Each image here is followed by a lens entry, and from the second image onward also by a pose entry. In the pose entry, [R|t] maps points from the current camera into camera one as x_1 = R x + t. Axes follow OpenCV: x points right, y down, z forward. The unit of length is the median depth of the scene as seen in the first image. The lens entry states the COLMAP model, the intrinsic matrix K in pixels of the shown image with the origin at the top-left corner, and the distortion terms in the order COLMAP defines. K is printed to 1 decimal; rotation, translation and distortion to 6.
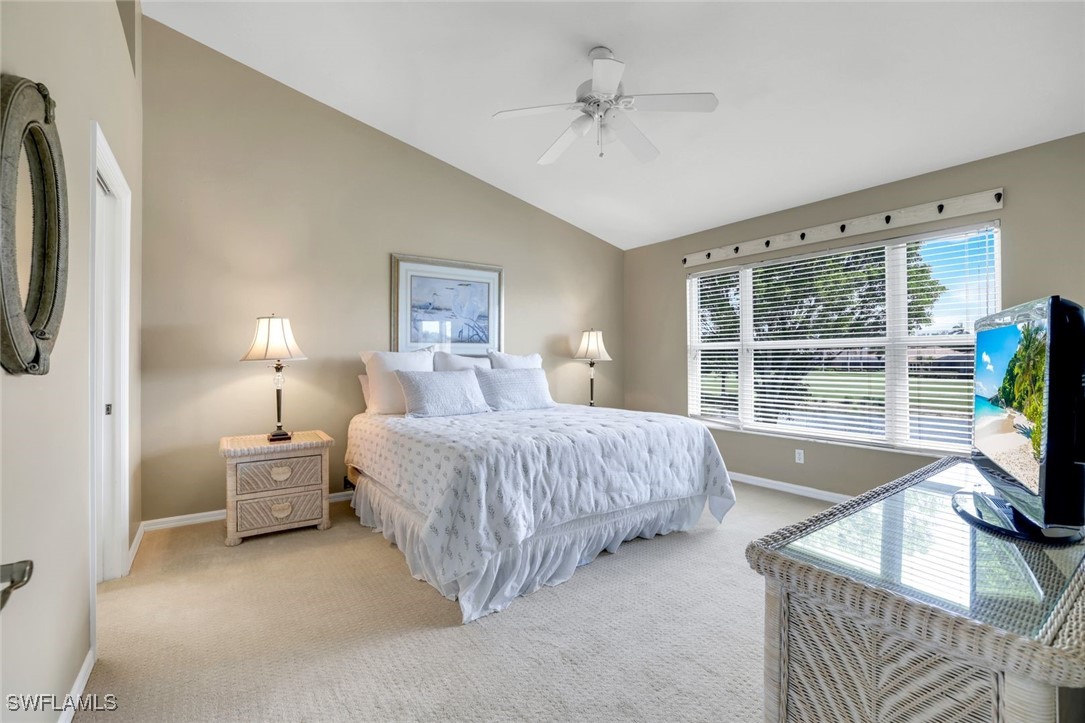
lens RADIAL K [[479.4, 0, 539.7], [0, 479.4, 356.5], [0, 0, 1]] dist [-0.048223, 0.019006]
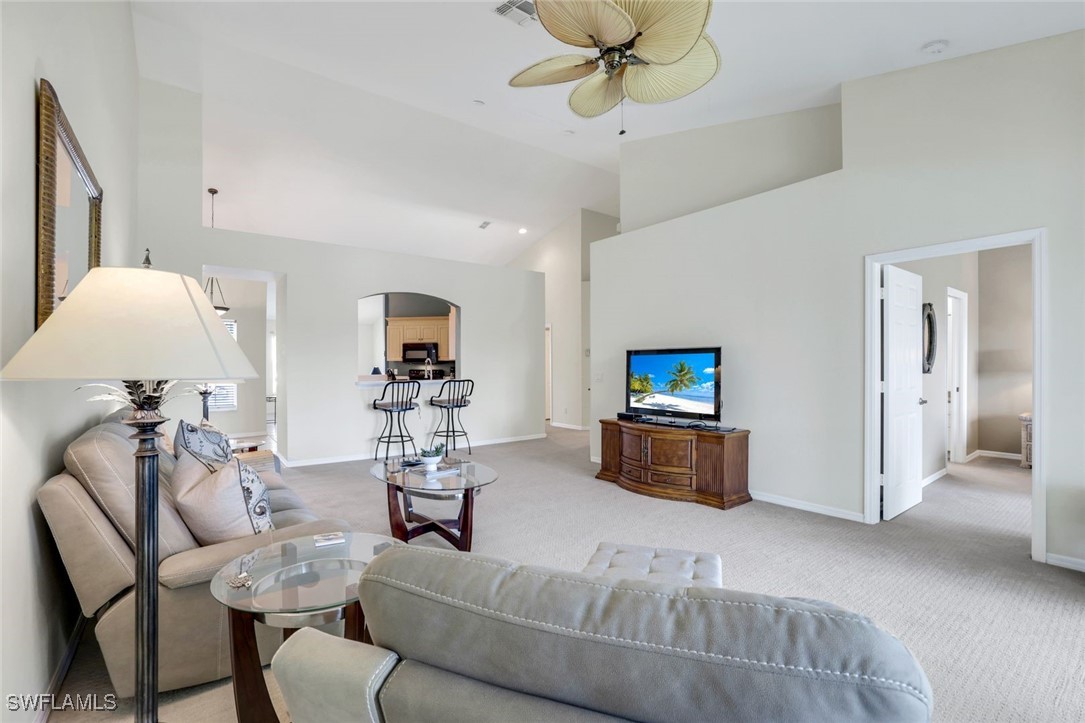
lens RADIAL K [[479.4, 0, 539.7], [0, 479.4, 356.5], [0, 0, 1]] dist [-0.048223, 0.019006]
pose [[0.043299, -0.009418, -0.999018, 2.679151], [0.002586, 0.999953, -0.009315, -0.074512], [0.999059, -0.002180, 0.043321, -2.418177]]
